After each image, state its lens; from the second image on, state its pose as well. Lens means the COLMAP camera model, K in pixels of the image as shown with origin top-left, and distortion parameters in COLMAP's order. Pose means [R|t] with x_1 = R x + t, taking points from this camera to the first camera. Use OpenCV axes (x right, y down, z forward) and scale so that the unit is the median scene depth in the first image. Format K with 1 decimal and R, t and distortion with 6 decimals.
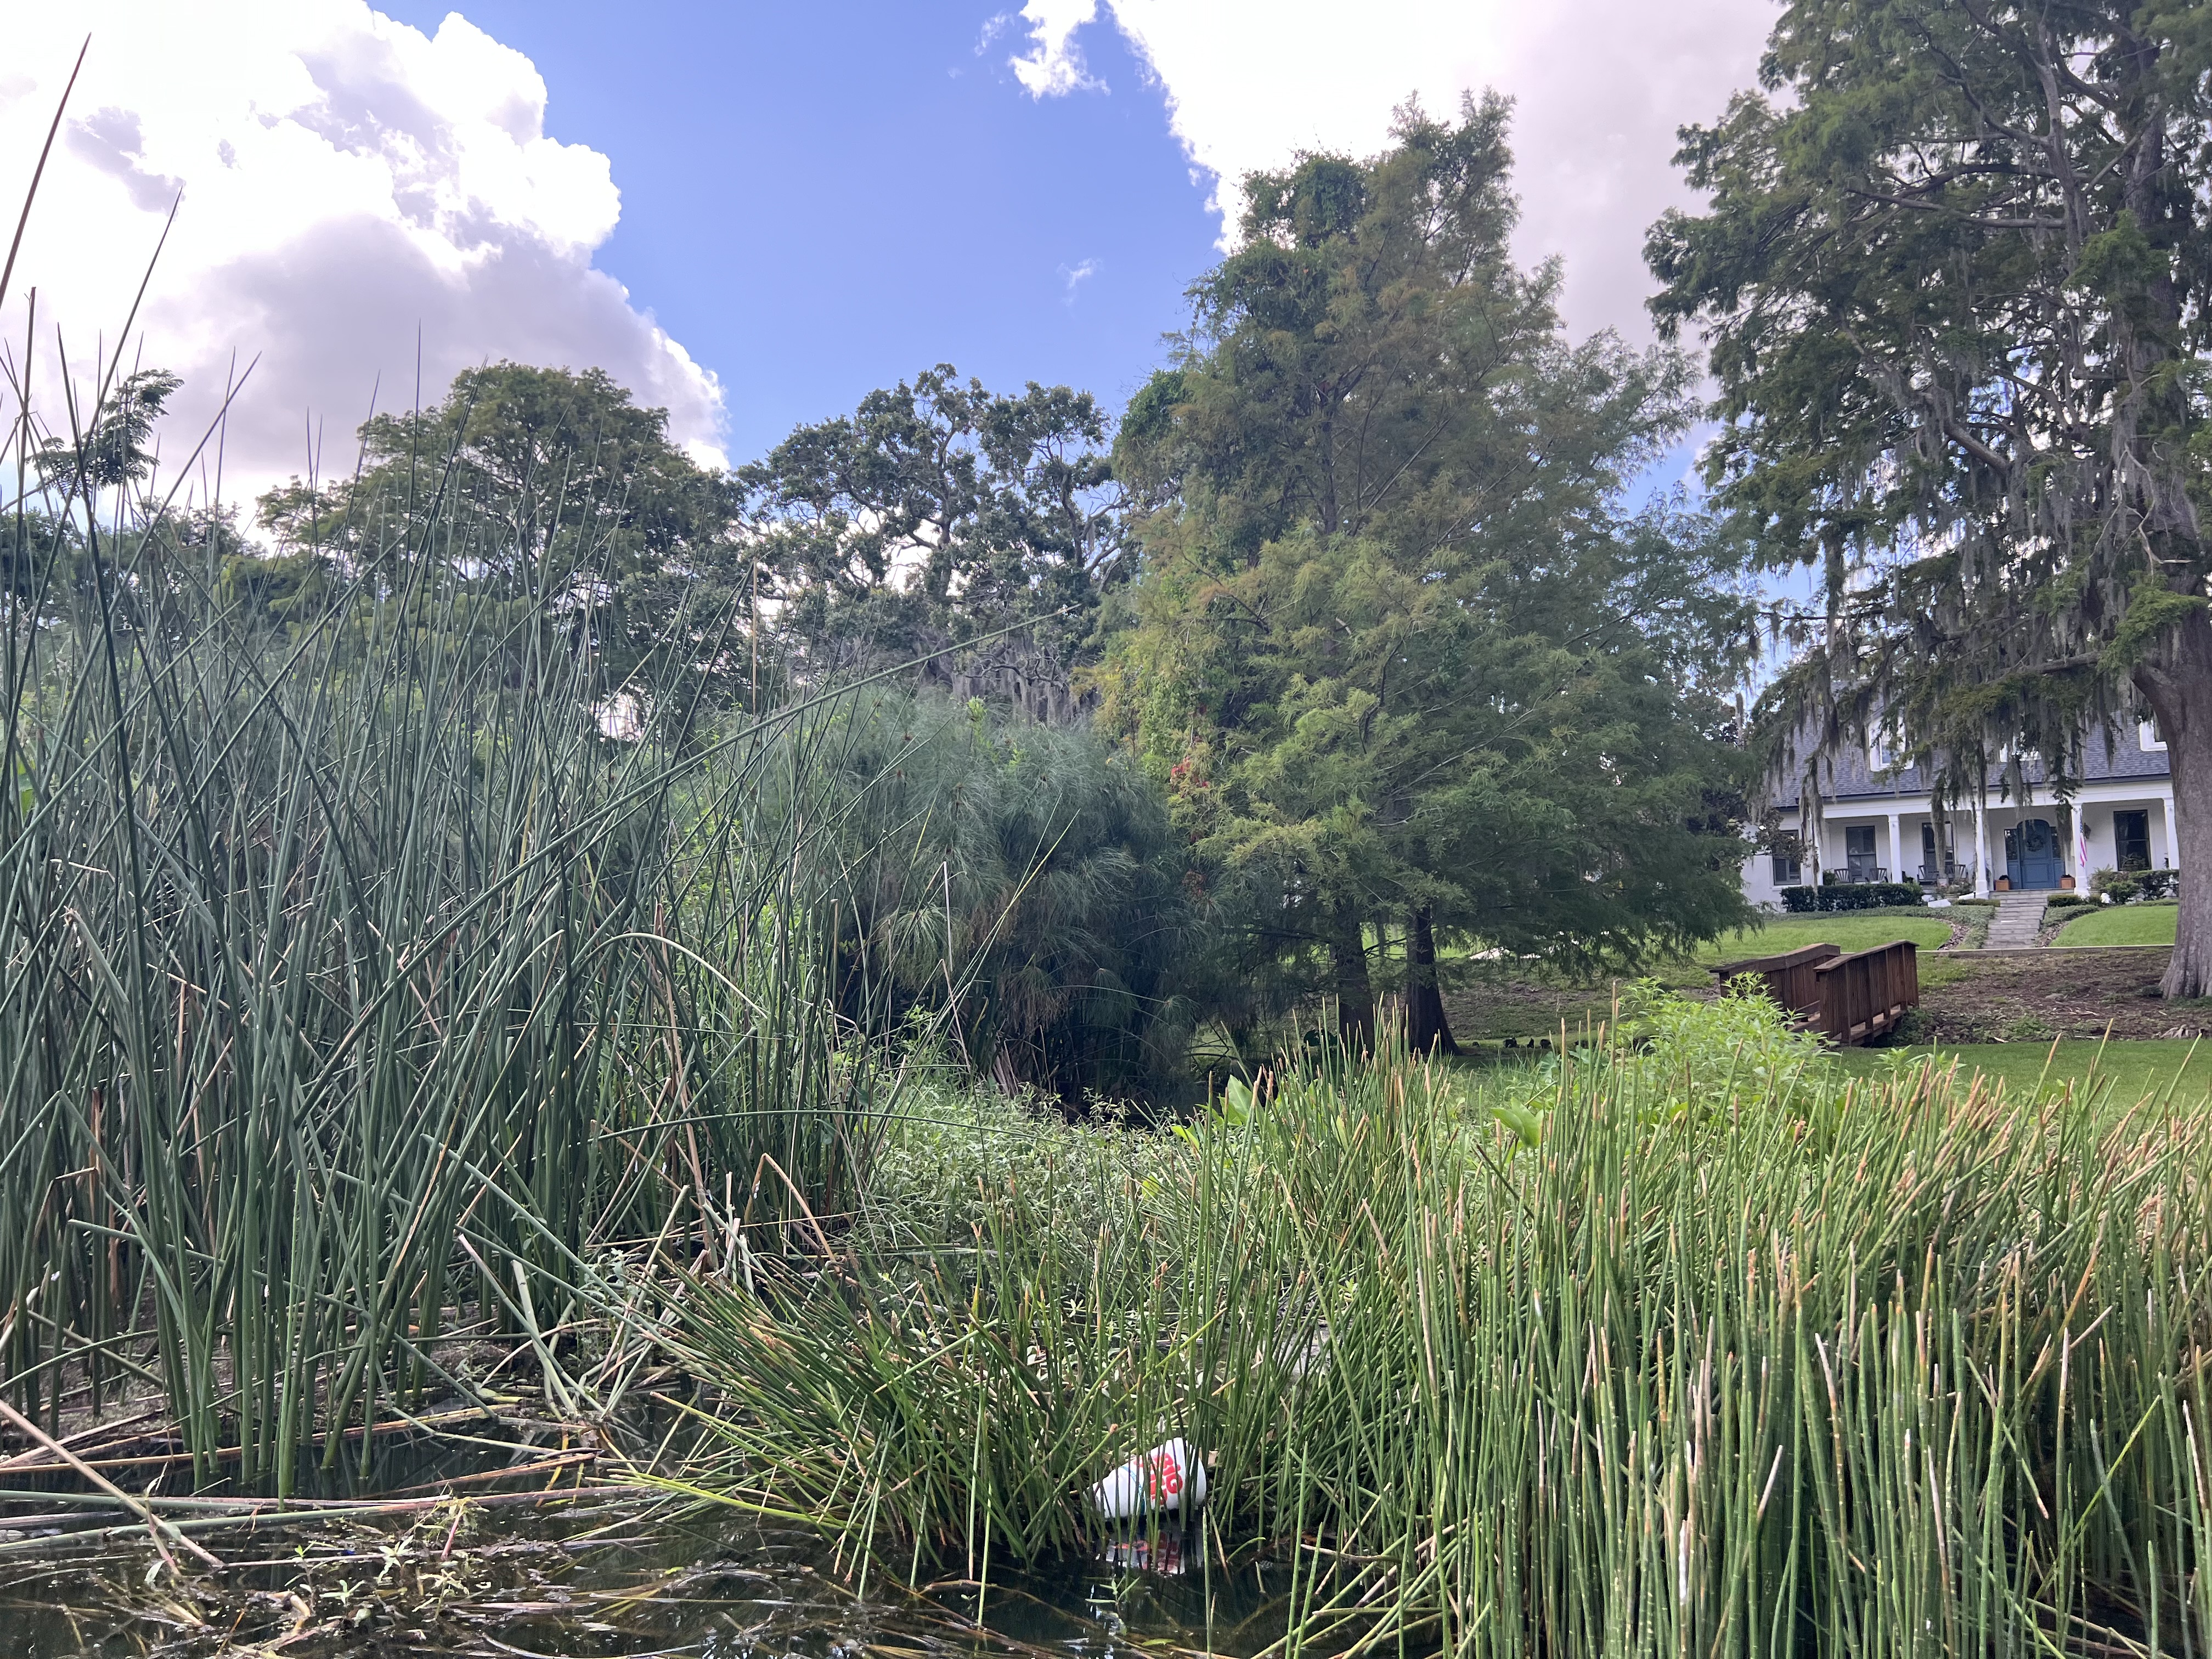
lens RADIAL K [[1695.9, 0, 1104.0], [0, 1695.9, 839.1], [0, 0, 1]] dist [0.029308, 0.000787]
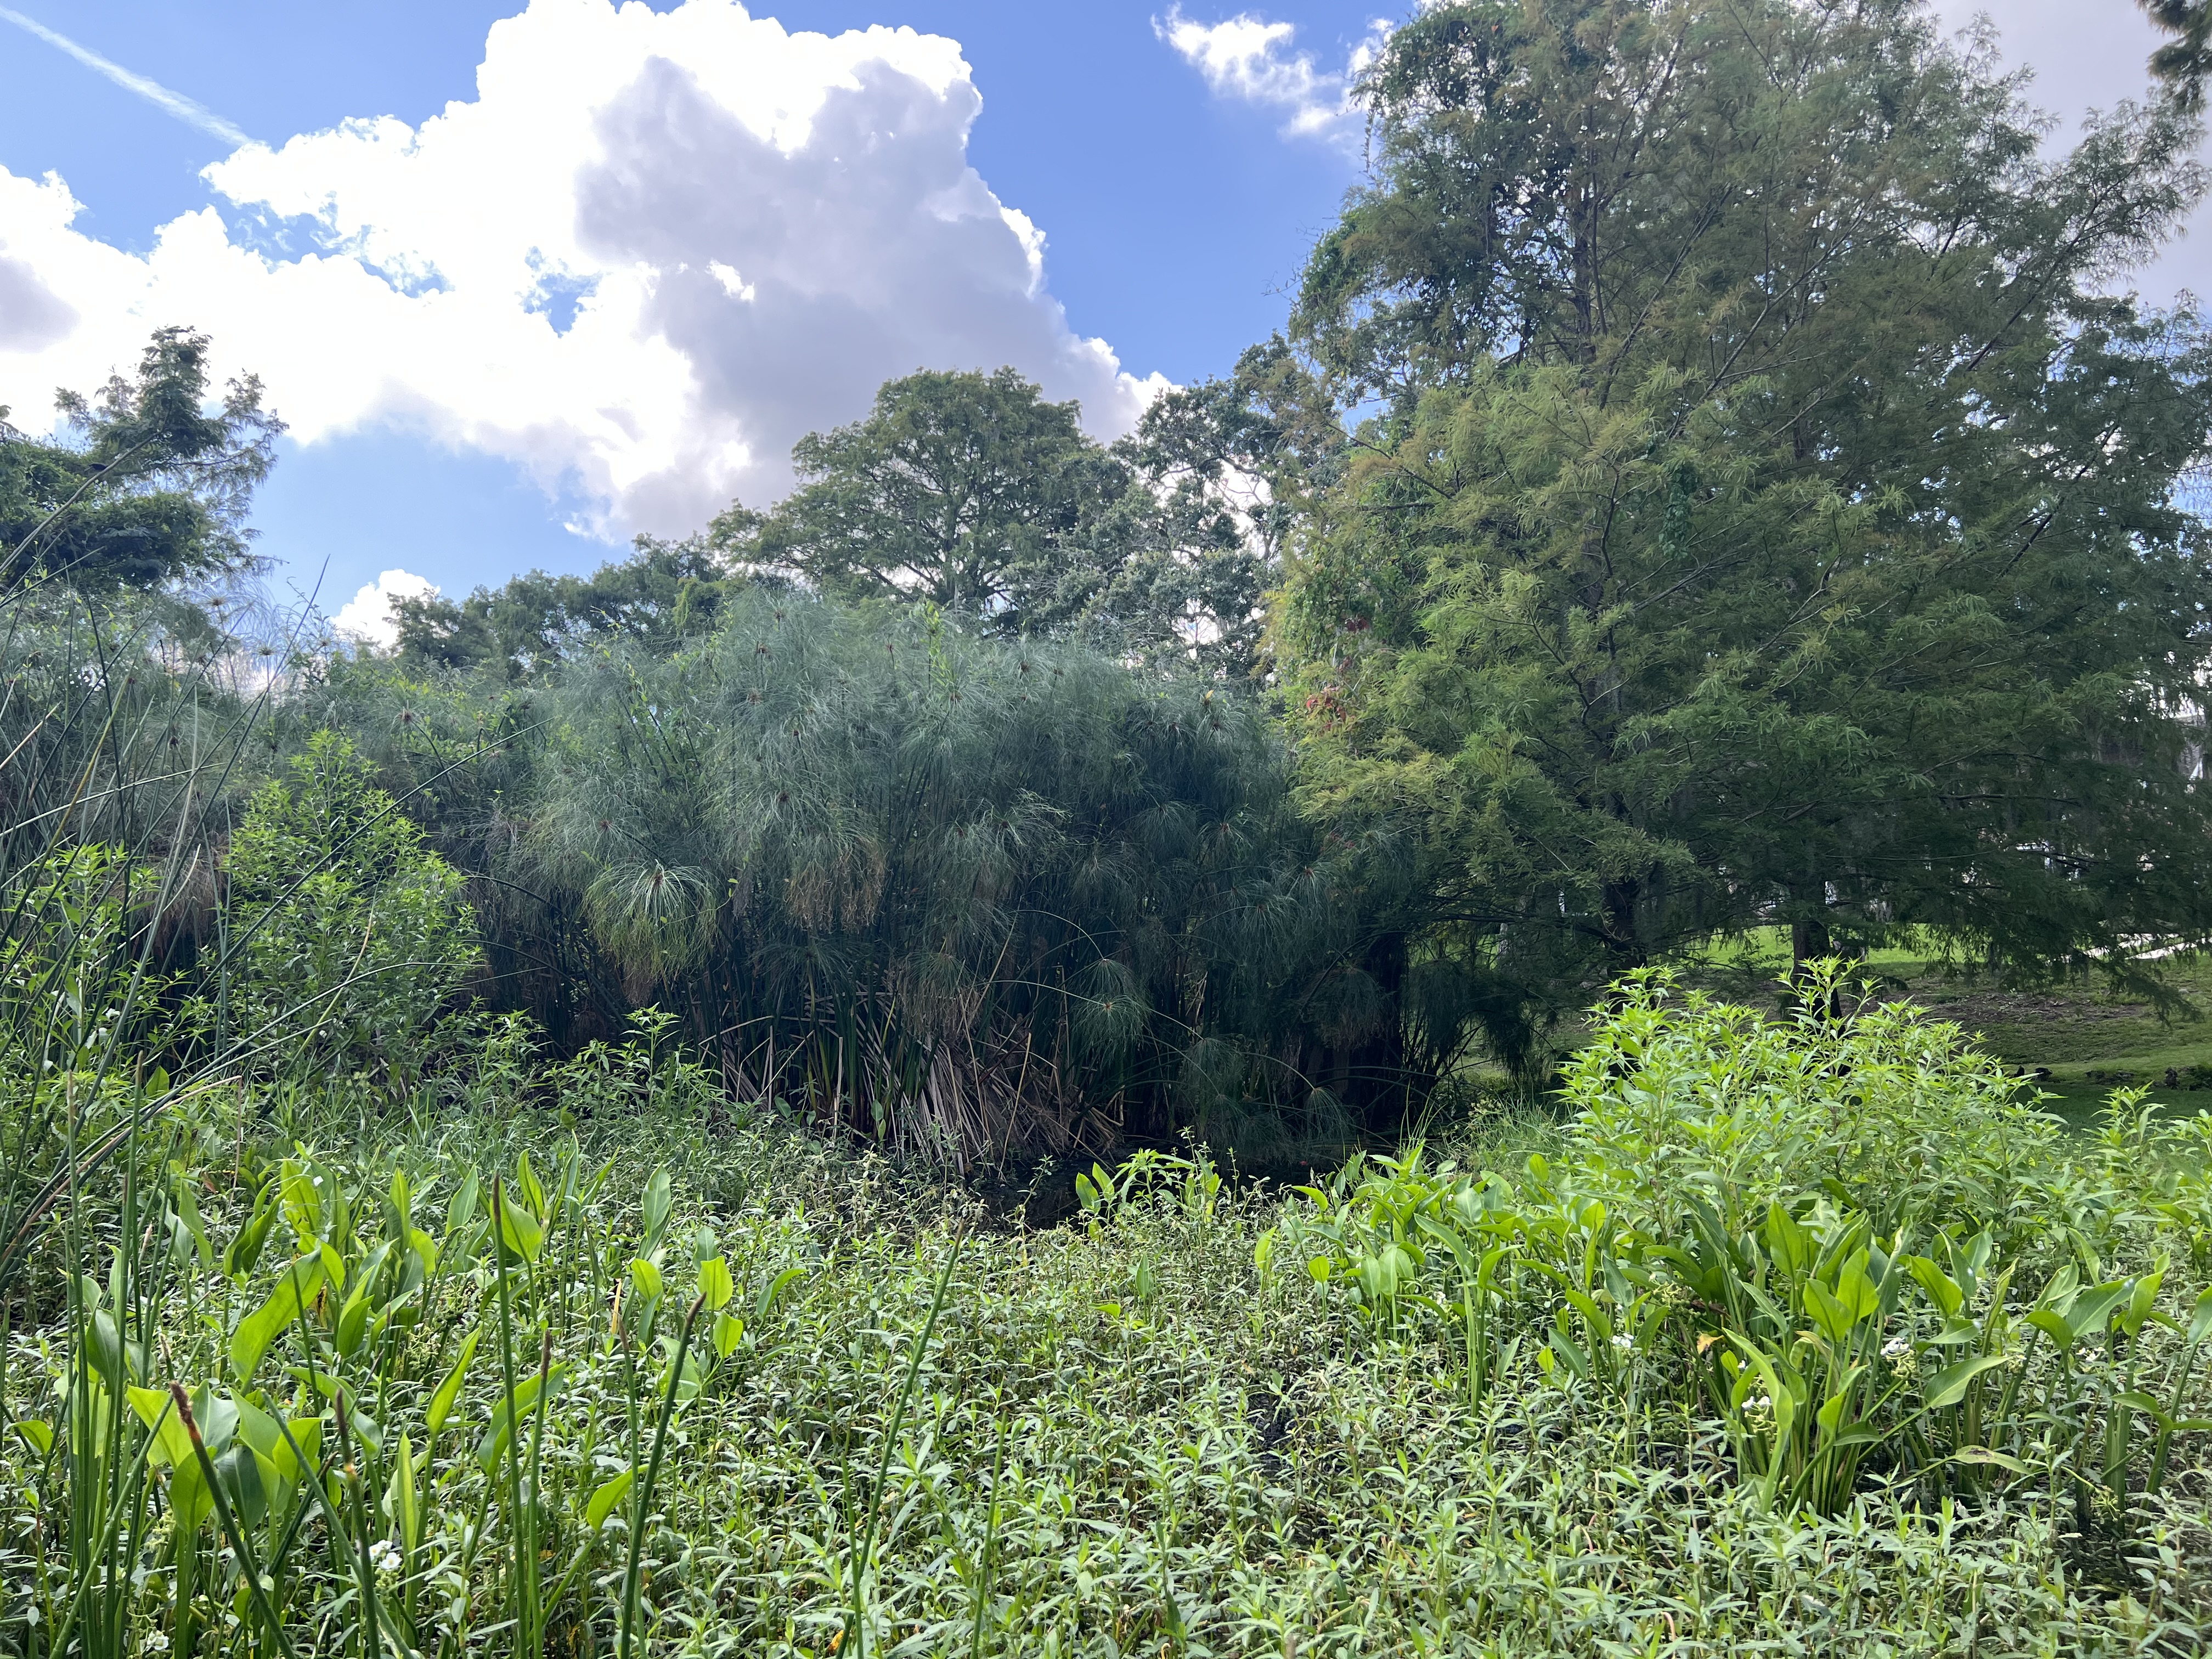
lens RADIAL K [[1642.7, 0, 1111.3], [0, 1642.7, 820.5], [0, 0, 1]] dist [0.074917, -0.088251]
pose [[0.938421, -0.023453, -0.344698, 0.091081], [0.017678, 0.999646, -0.019887, 0.011072], [0.345043, 0.012568, 0.938503, 0.116891]]
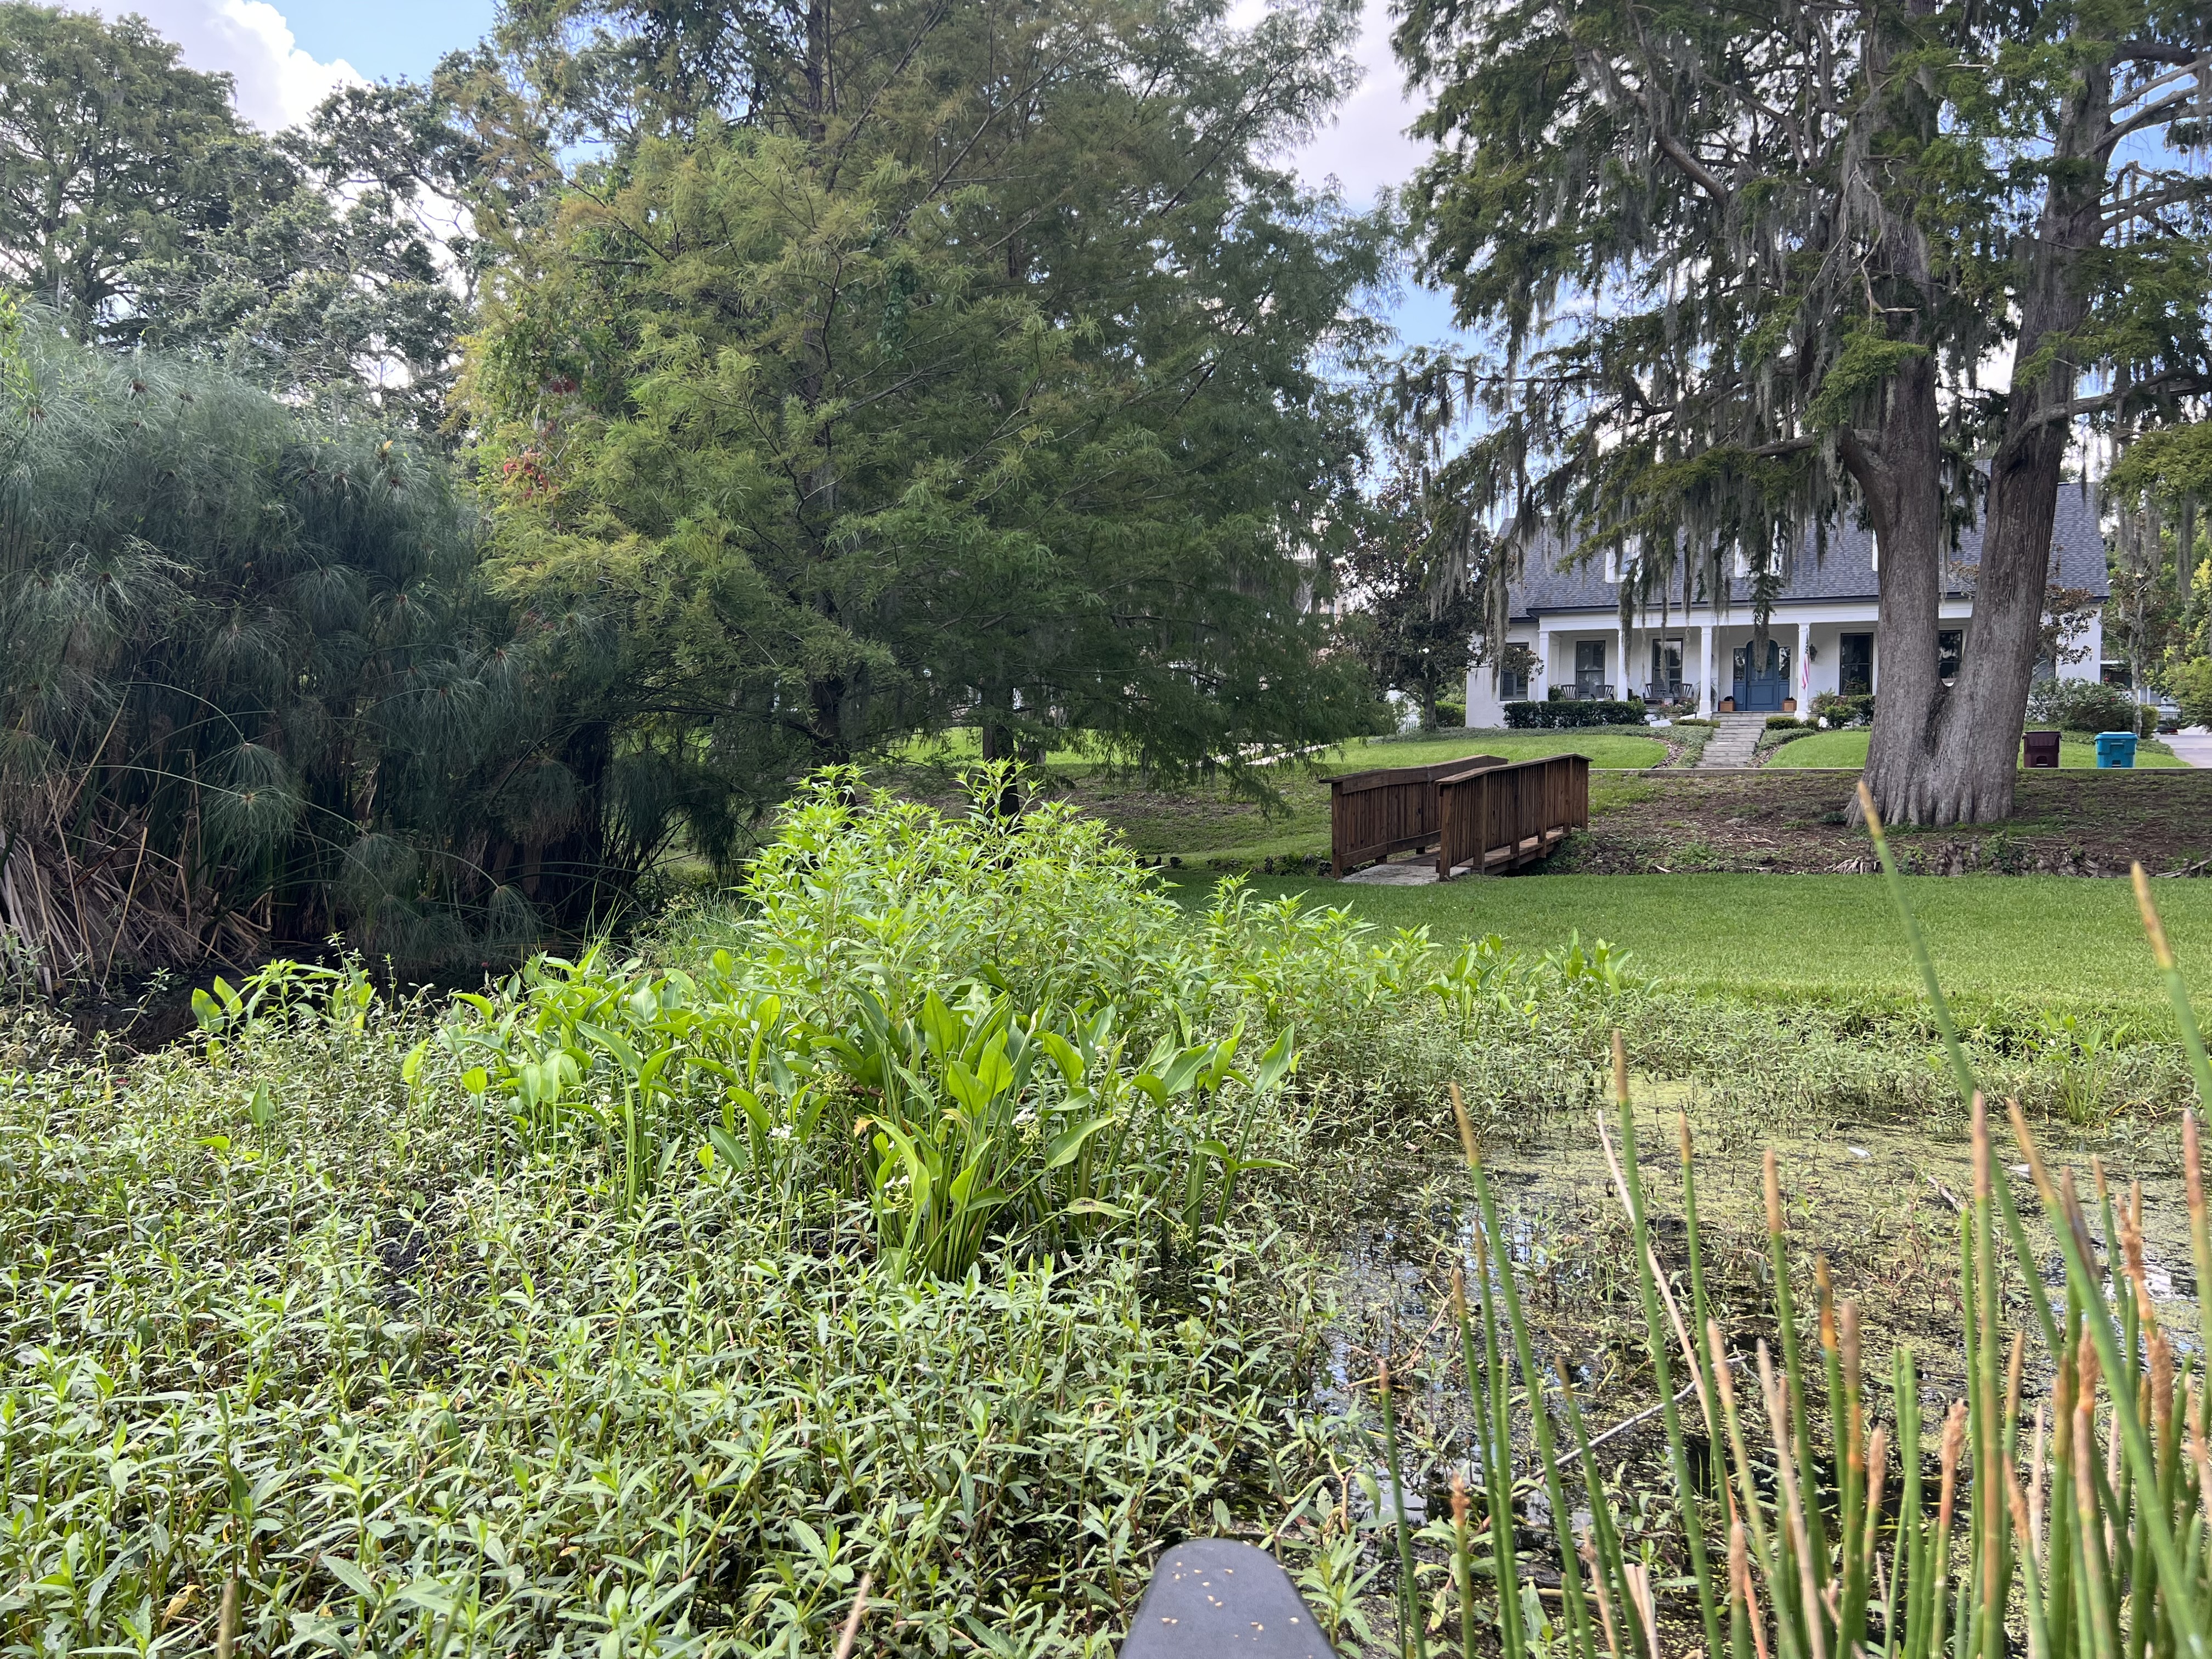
lens RADIAL K [[1642.7, 0, 1111.3], [0, 1642.7, 820.5], [0, 0, 1]] dist [0.074917, -0.088251]
pose [[0.993656, 0.025982, 0.109417, 0.093432], [-0.037090, 0.994221, 0.100746, 0.011128], [-0.106167, -0.104165, 0.988877, 0.122361]]
